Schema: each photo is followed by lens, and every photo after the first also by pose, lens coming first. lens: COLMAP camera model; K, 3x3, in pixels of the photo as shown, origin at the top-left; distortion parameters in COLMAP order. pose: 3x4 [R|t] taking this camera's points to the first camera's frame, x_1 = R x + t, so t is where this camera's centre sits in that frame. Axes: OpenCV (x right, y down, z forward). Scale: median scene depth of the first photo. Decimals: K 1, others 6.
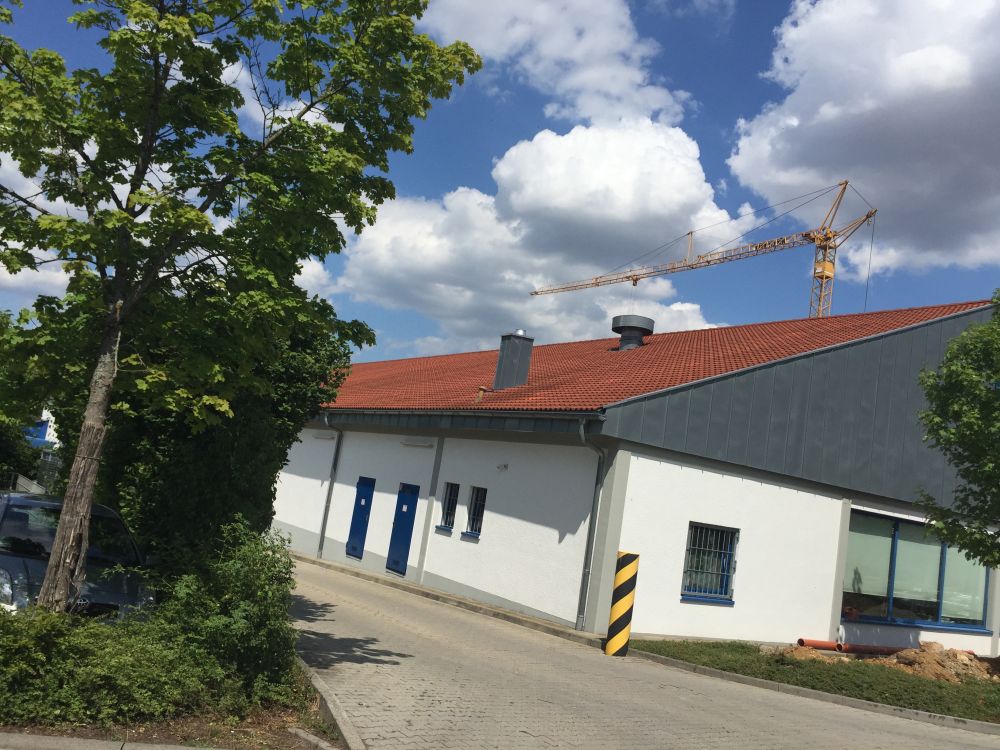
lens RADIAL K [[863.1, 0, 497.6], [0, 863.1, 417.7], [0, 0, 1]] dist [0.032870, -0.017393]
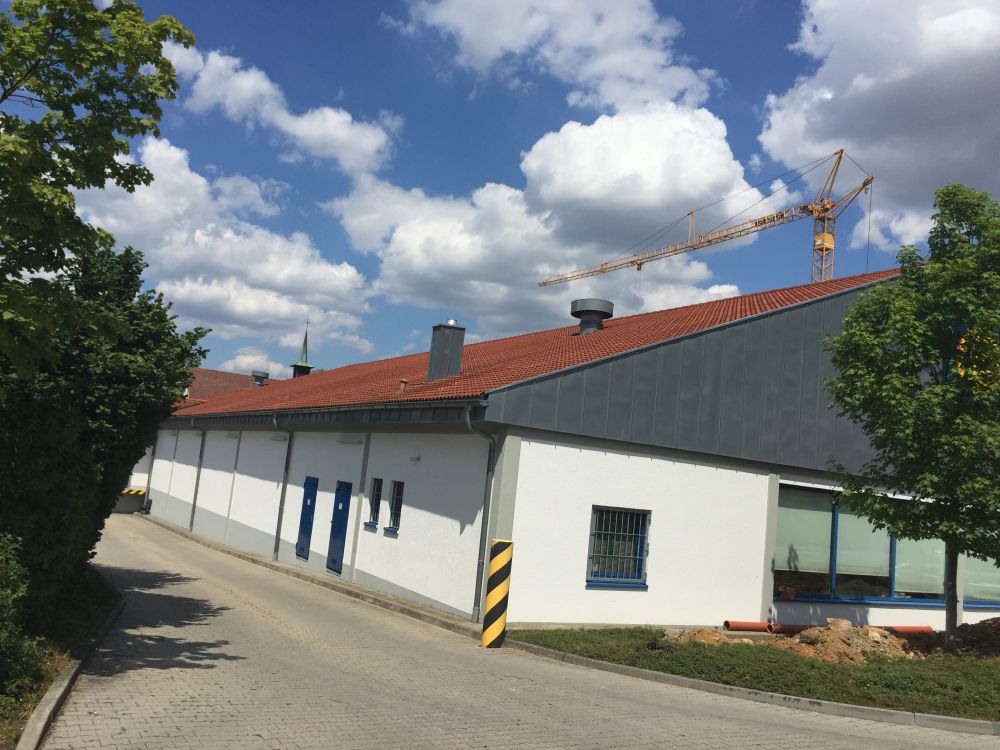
lens RADIAL K [[859.9, 0, 501.0], [0, 859.9, 412.4], [0, 0, 1]] dist [0.070111, 0.011298]
pose [[0.997857, -0.053598, -0.037525, 0.145082], [0.053626, 0.998561, -0.000248, 0.009262], [0.037484, -0.001765, 0.999296, 0.024183]]
